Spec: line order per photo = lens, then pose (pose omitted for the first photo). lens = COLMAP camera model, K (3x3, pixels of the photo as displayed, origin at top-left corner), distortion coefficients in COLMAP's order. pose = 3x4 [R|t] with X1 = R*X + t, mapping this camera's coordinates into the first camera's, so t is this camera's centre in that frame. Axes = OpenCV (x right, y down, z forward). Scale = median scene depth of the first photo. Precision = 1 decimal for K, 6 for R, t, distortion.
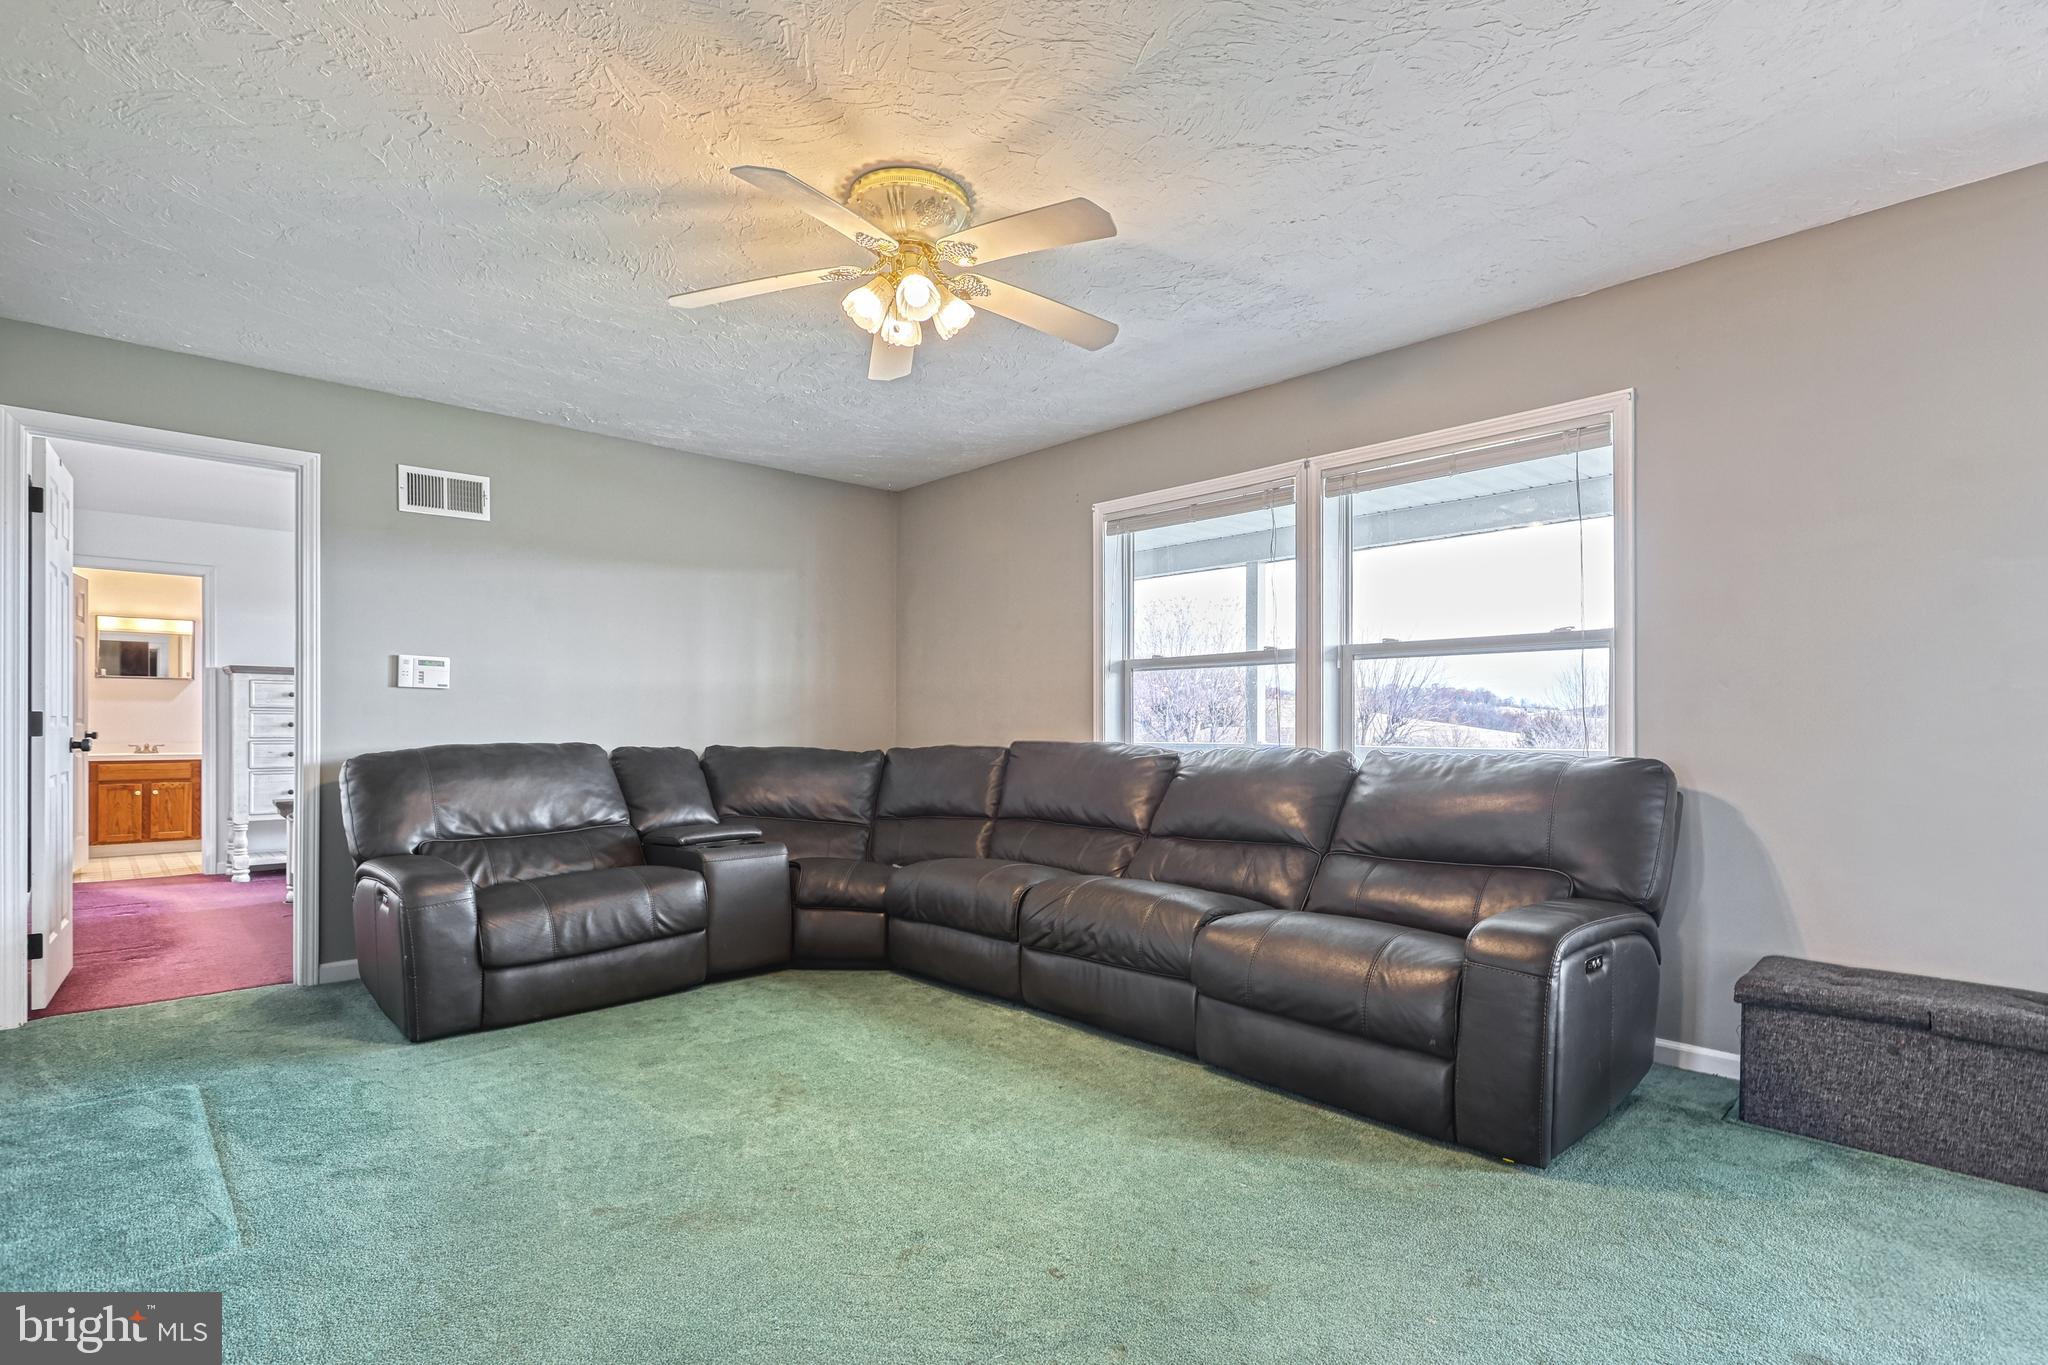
lens RADIAL K [[1022.8, 0, 1023.7], [0, 1022.8, 722.6], [0, 0, 1]] dist [0.020495, 0.000195]
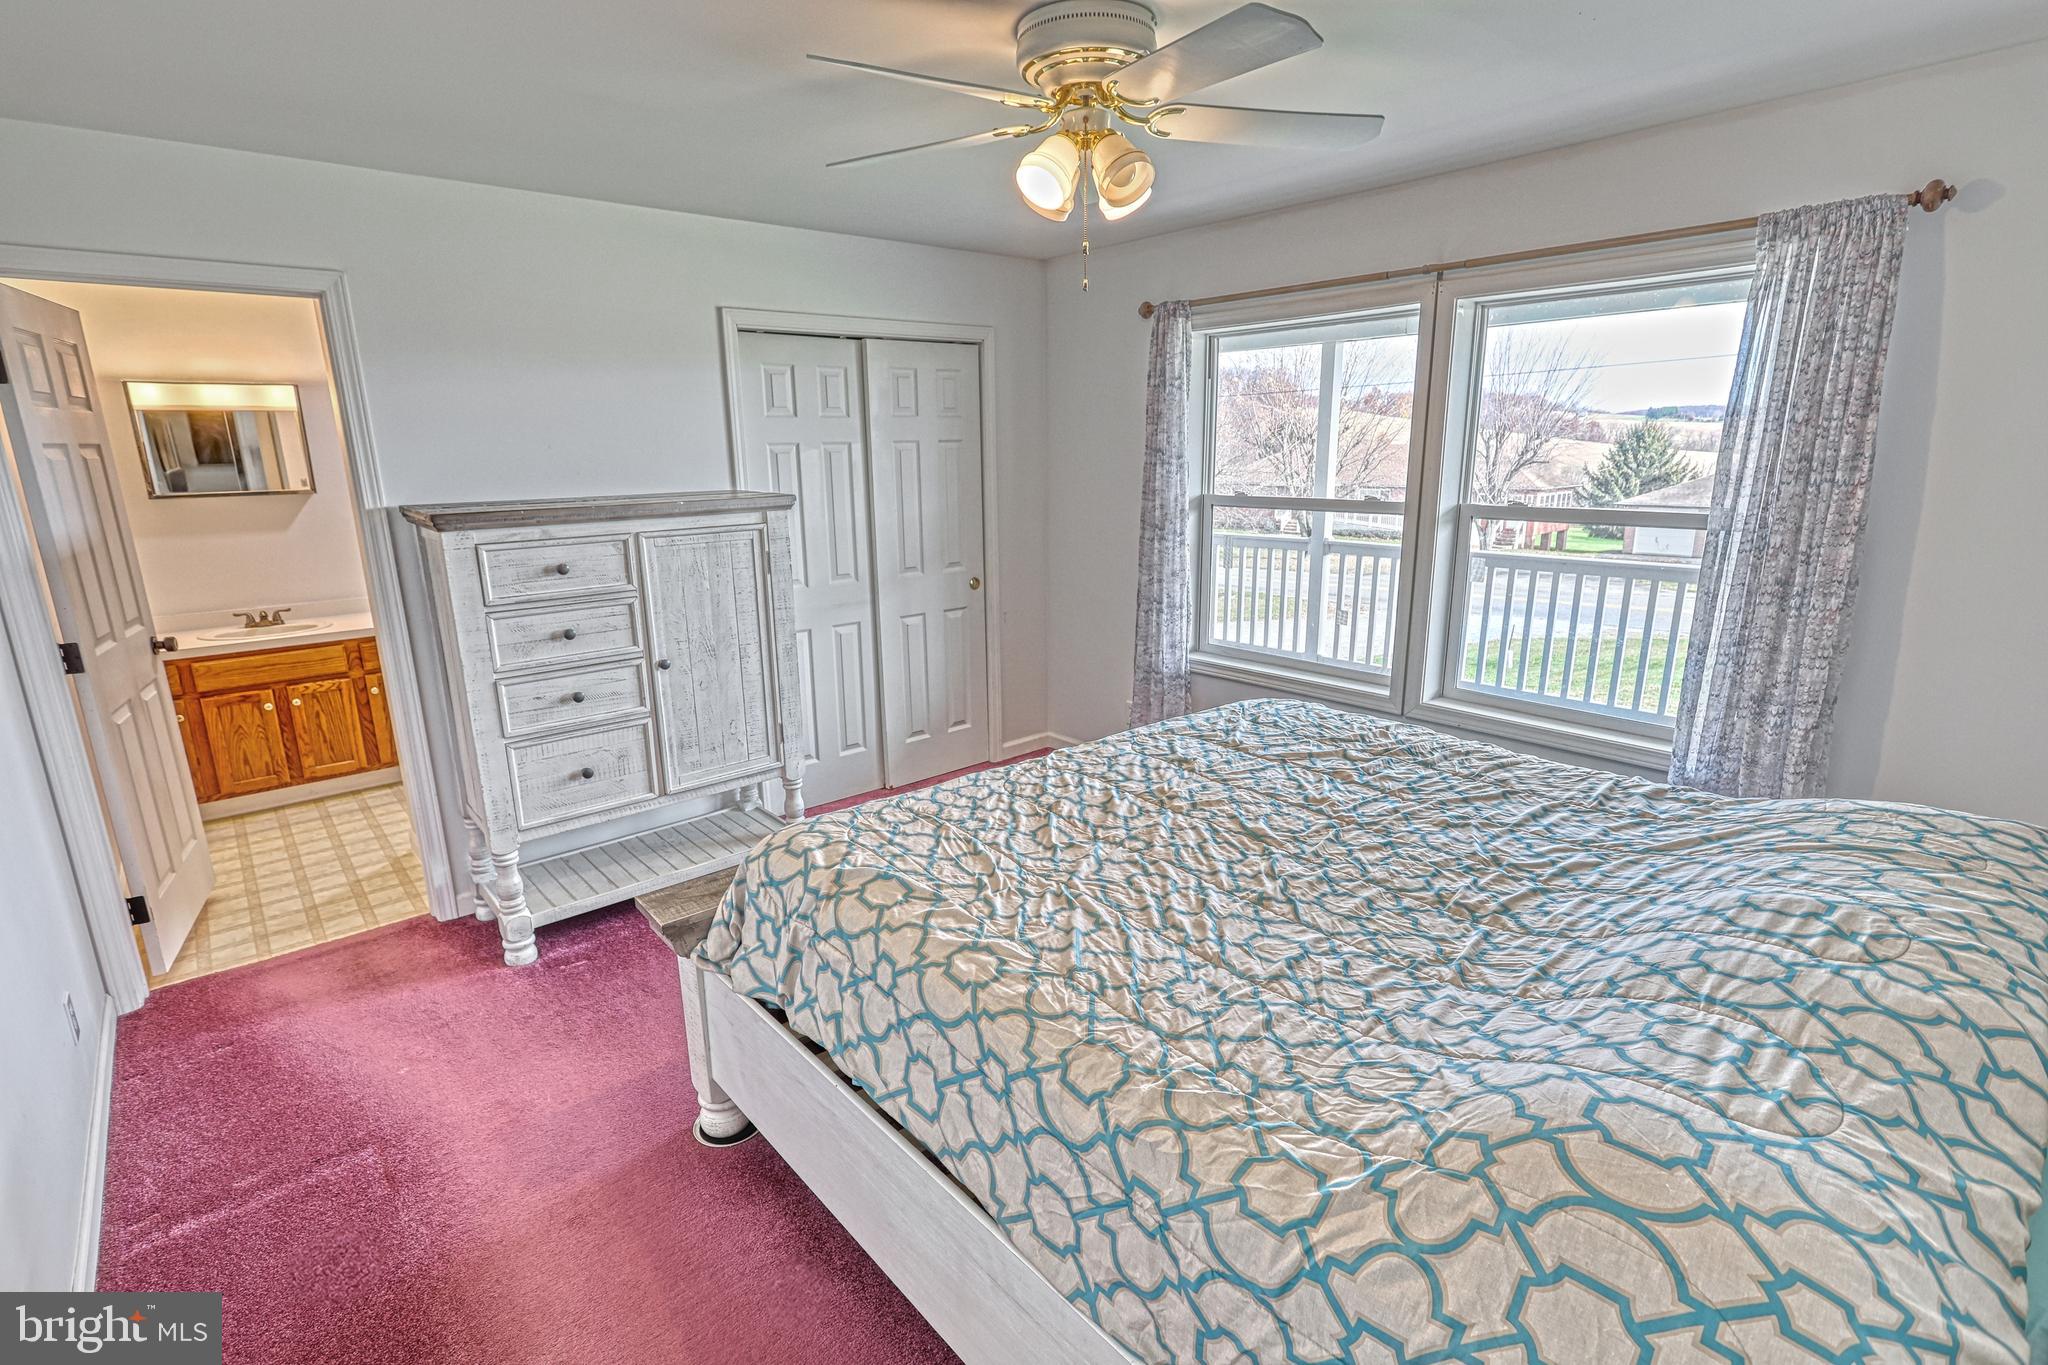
lens RADIAL K [[968.5, 0, 1021.7], [0, 968.5, 685.0], [0, 0, 1]] dist [-0.003464, 0.000562]
pose [[0.999542, -0.008903, -0.028912, -0.427653], [0.015827, 0.968377, 0.248989, -0.068995], [0.025781, -0.249333, 0.968075, 0.503609]]
